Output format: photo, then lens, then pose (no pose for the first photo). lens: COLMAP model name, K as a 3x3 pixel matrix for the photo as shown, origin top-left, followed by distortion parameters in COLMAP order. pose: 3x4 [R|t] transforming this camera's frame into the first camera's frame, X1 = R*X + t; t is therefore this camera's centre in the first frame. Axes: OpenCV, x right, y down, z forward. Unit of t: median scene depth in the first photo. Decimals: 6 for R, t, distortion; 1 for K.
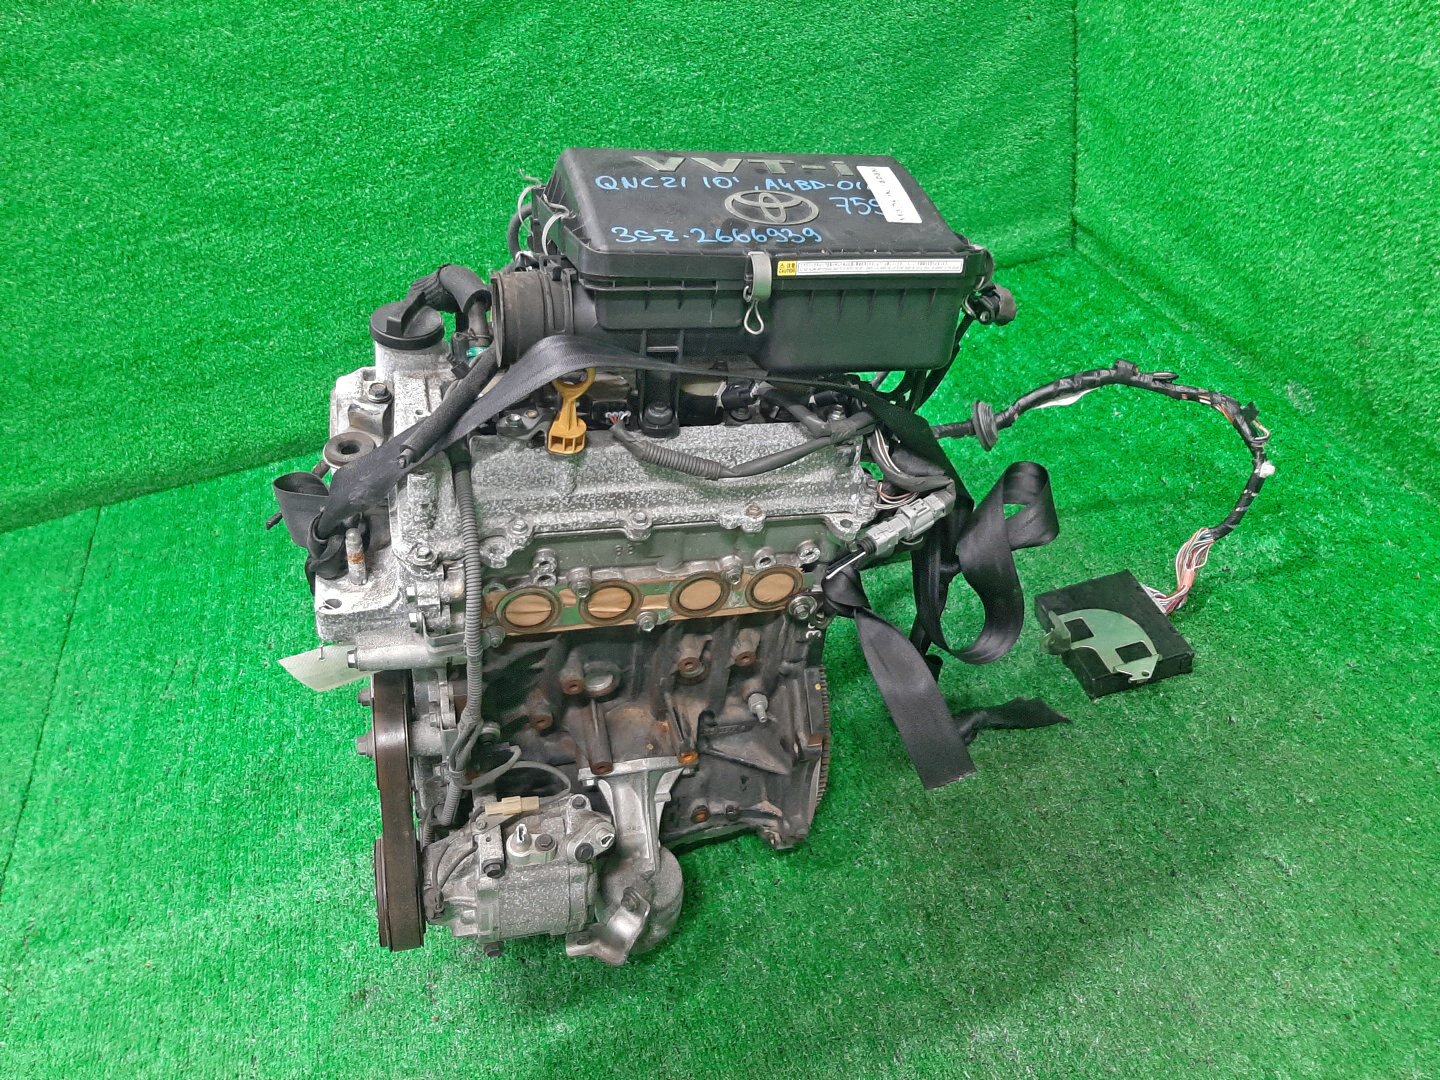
lens RADIAL K [[1143.1, 0, 720.0], [0, 1143.1, 540.0], [0, 0, 1]] dist [0.058016, -0.099587]
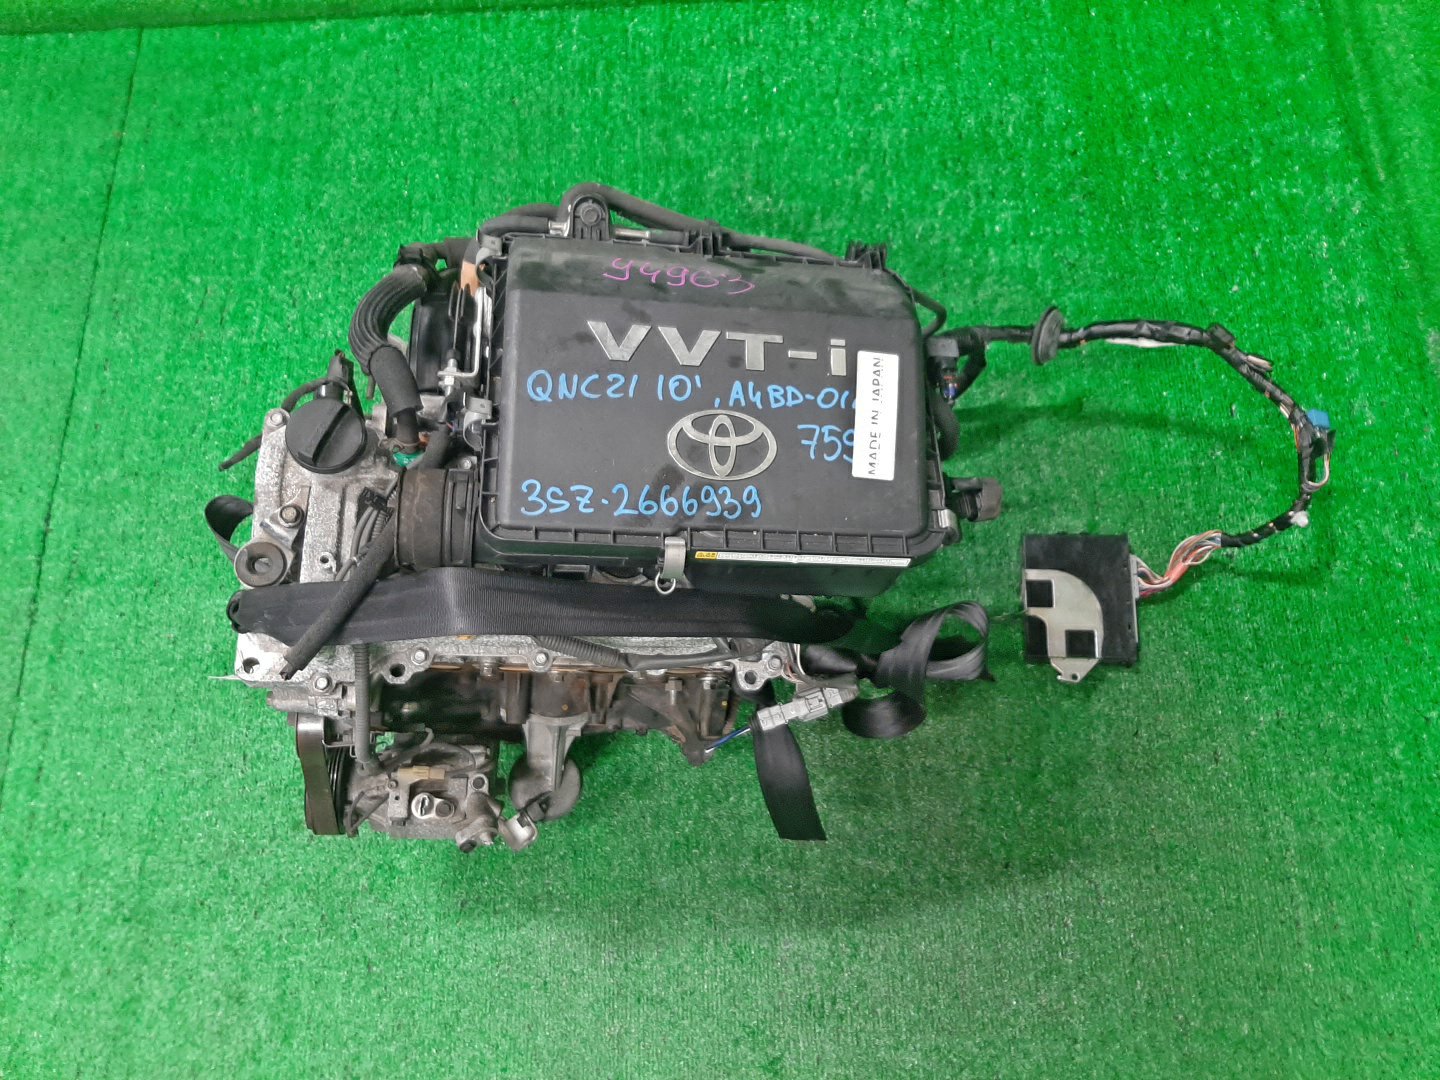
lens RADIAL K [[1143.1, 0, 720.0], [0, 1143.1, 540.0], [0, 0, 1]] dist [0.058016, -0.099587]
pose [[0.965762, 0.258230, -0.024918, 0.080054], [-0.201072, 0.805749, 0.557081, -0.684526], [0.163933, -0.532997, 0.830084, 0.223314]]
